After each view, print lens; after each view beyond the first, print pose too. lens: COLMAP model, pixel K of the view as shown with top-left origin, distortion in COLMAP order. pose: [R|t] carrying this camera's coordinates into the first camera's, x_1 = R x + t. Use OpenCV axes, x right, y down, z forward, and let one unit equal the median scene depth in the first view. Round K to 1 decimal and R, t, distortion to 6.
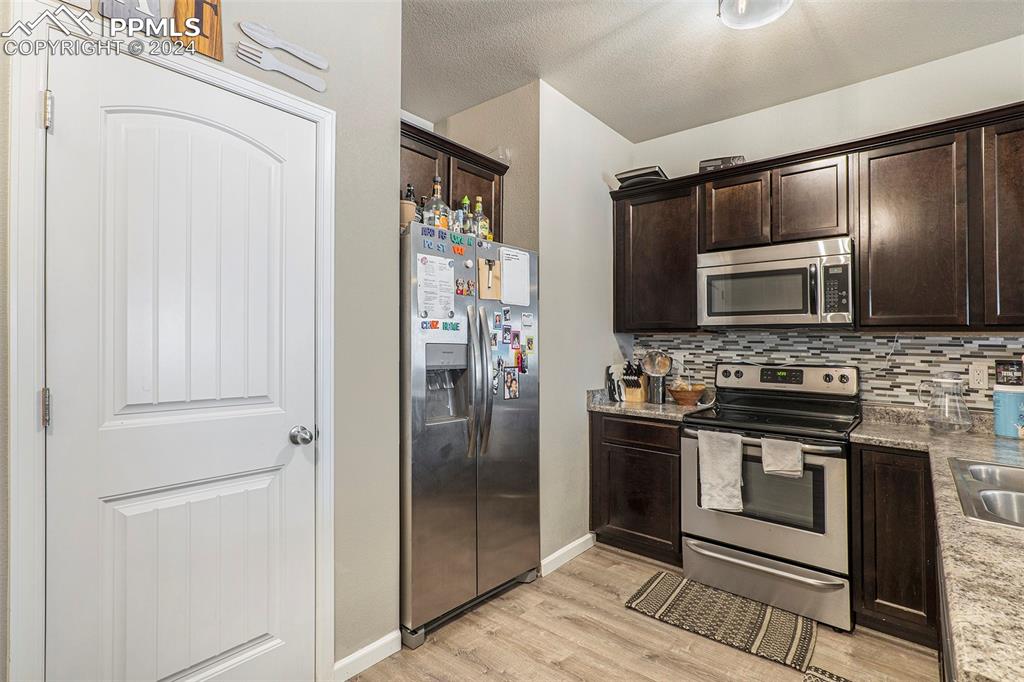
lens RADIAL K [[483.3, 0, 504.4], [0, 483.3, 338.1], [0, 0, 1]] dist [-0.015254, 0.003829]
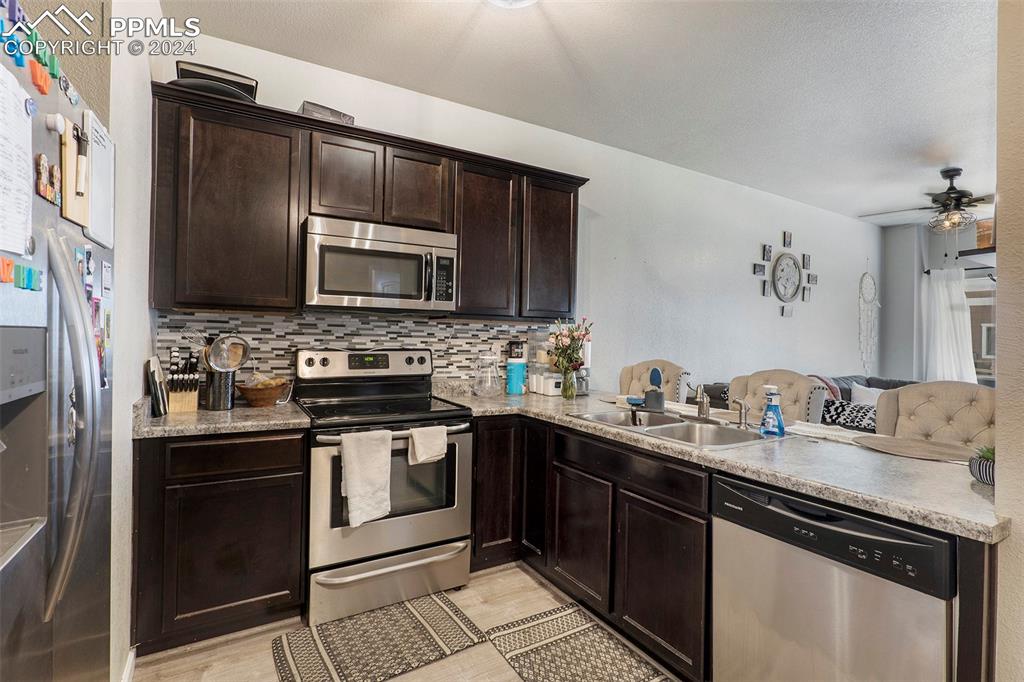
lens RADIAL K [[483.3, 0, 518.4], [0, 483.3, 322.4], [0, 0, 1]] dist [-0.015254, 0.003829]
pose [[0.304618, 0.015096, 0.952355, -0.275627], [-0.027299, 0.999602, -0.007113, -0.000418], [-0.952083, -0.023832, 0.304909, 0.453841]]
